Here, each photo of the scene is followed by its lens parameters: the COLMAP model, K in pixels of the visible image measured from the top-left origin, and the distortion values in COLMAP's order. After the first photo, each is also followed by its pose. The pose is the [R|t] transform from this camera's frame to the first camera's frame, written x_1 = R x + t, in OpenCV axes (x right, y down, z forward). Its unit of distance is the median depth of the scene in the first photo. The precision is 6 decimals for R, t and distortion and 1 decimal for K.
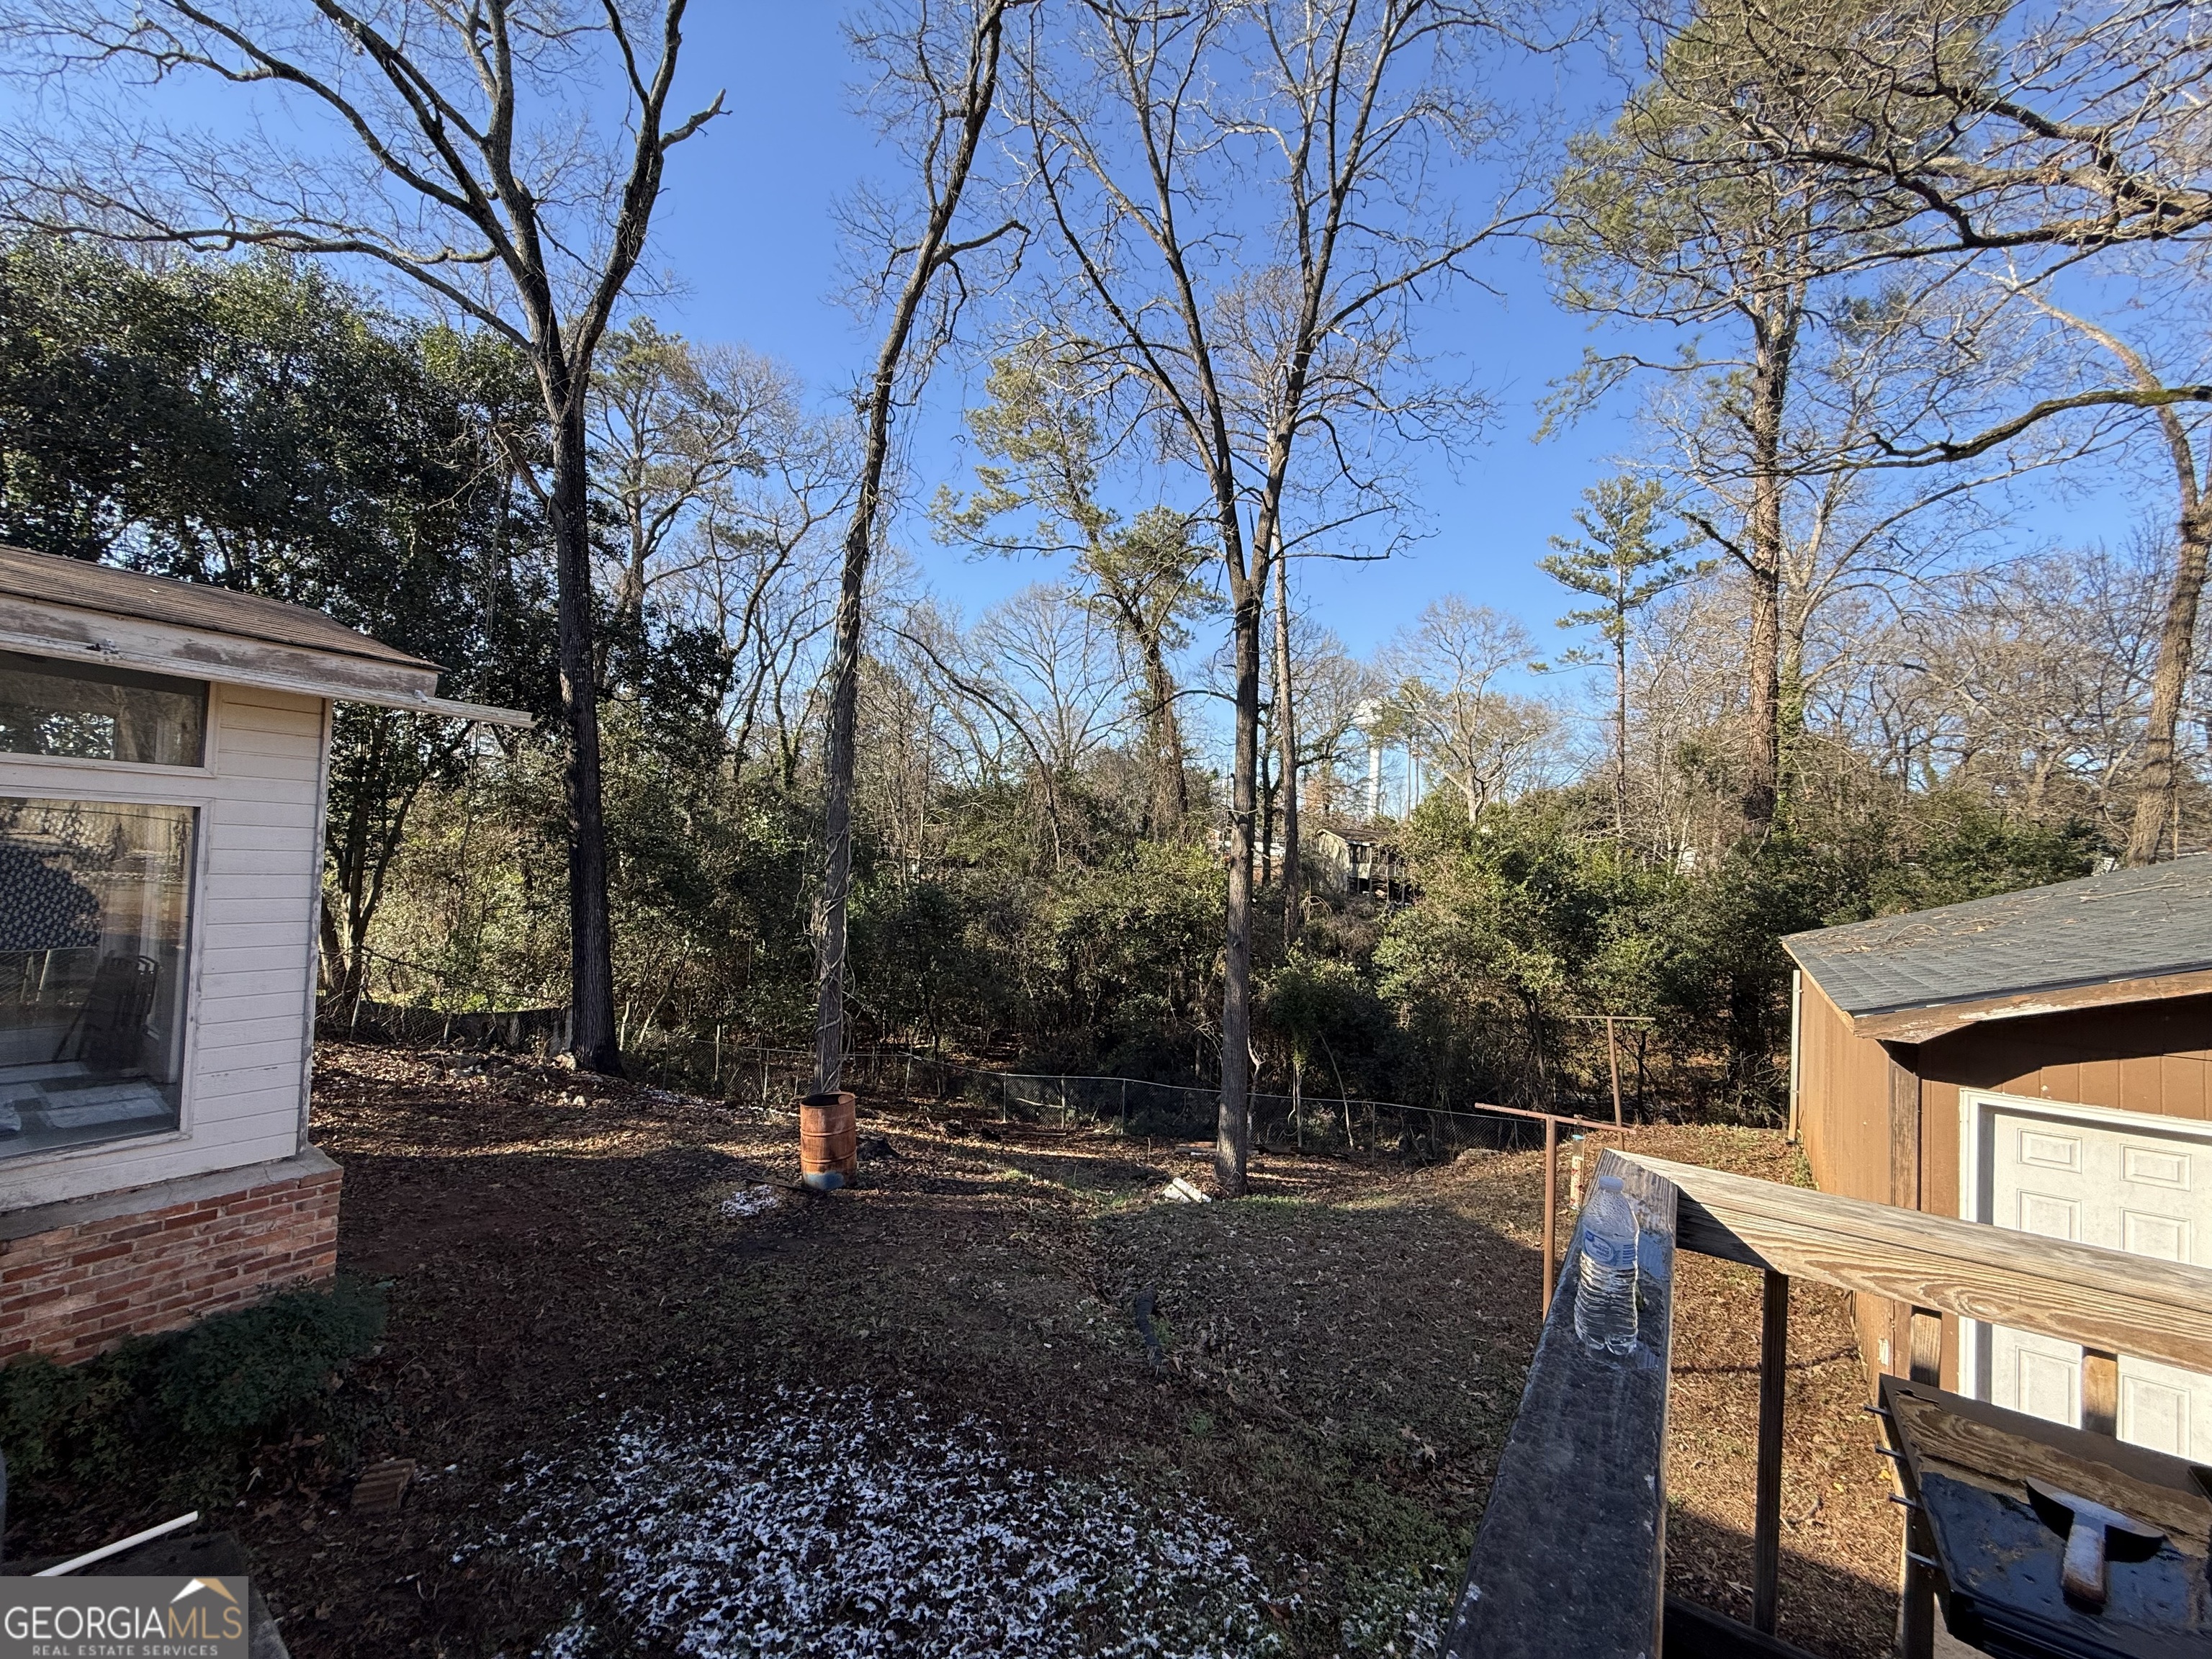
lens RADIAL K [[885.1, 0, 1106.0], [0, 885.1, 829.5], [0, 0, 1]] dist [0.000214, 0.000017]
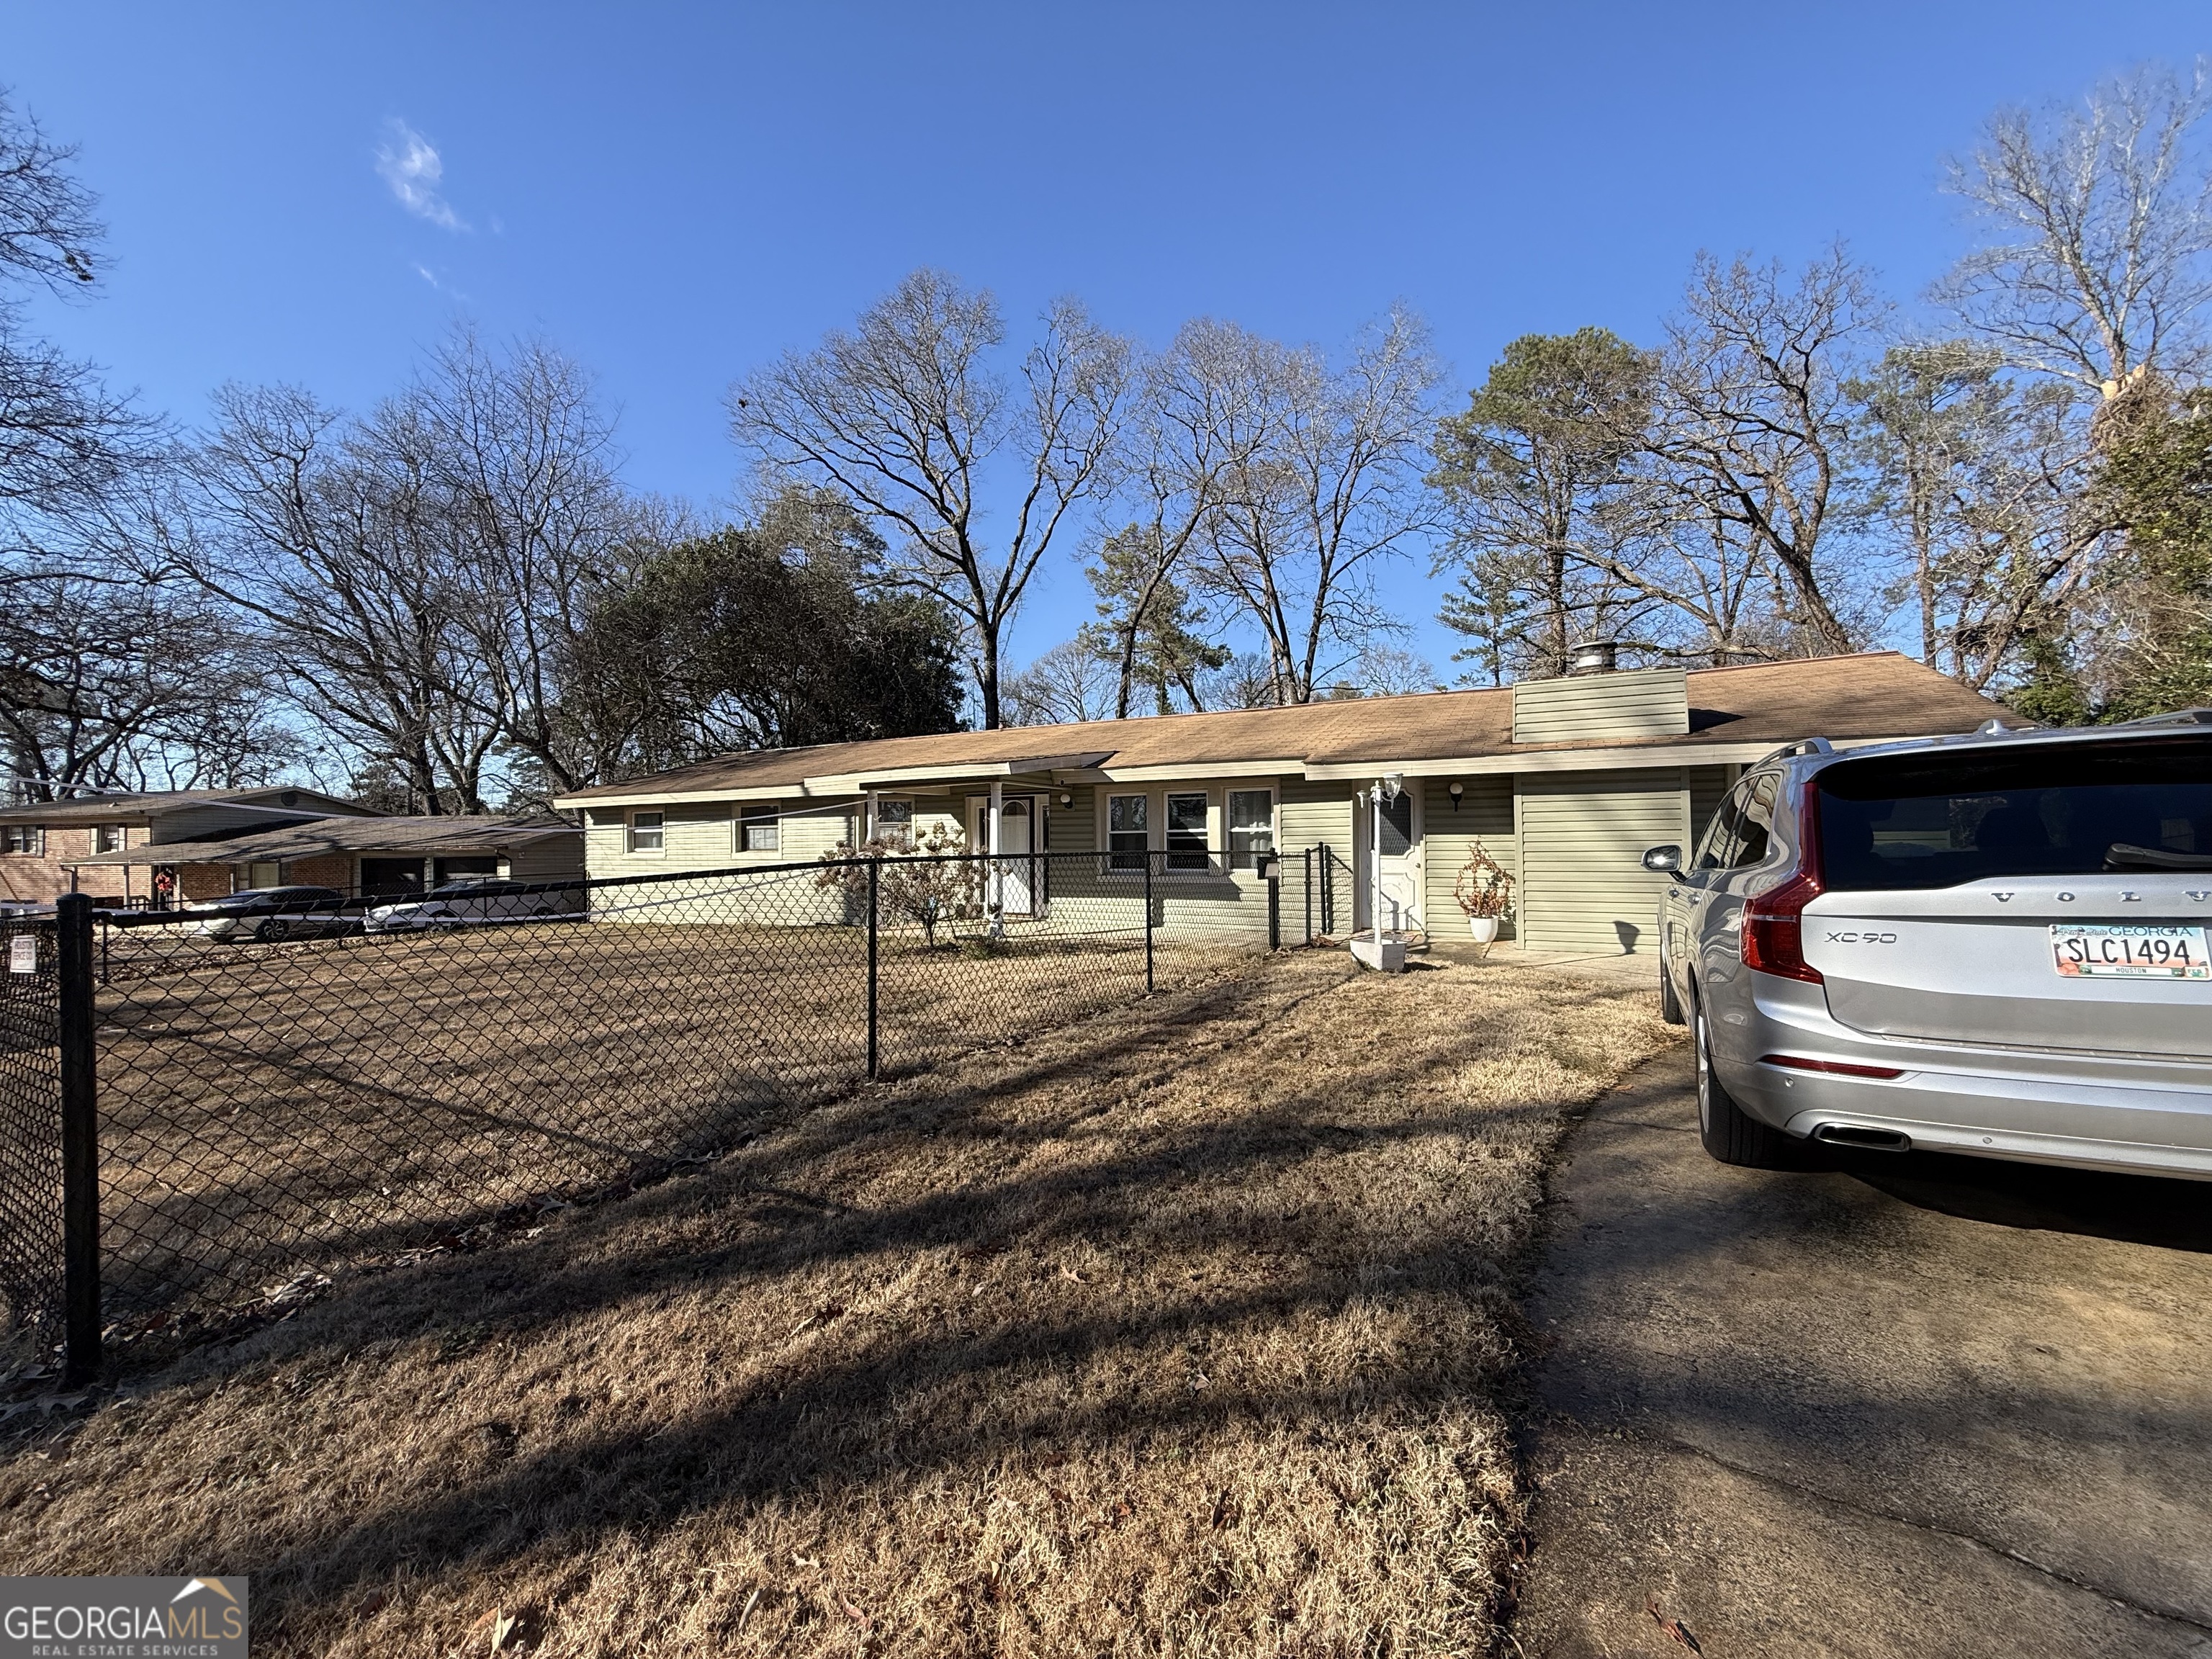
lens RADIAL K [[885.1, 0, 1106.0], [0, 885.1, 829.5], [0, 0, 1]] dist [0.000214, 0.000017]
pose [[0.994880, -0.060671, 0.080831, -0.161045], [0.060089, 0.998147, 0.009609, -0.009403], [-0.081264, -0.004703, 0.996681, -0.345340]]
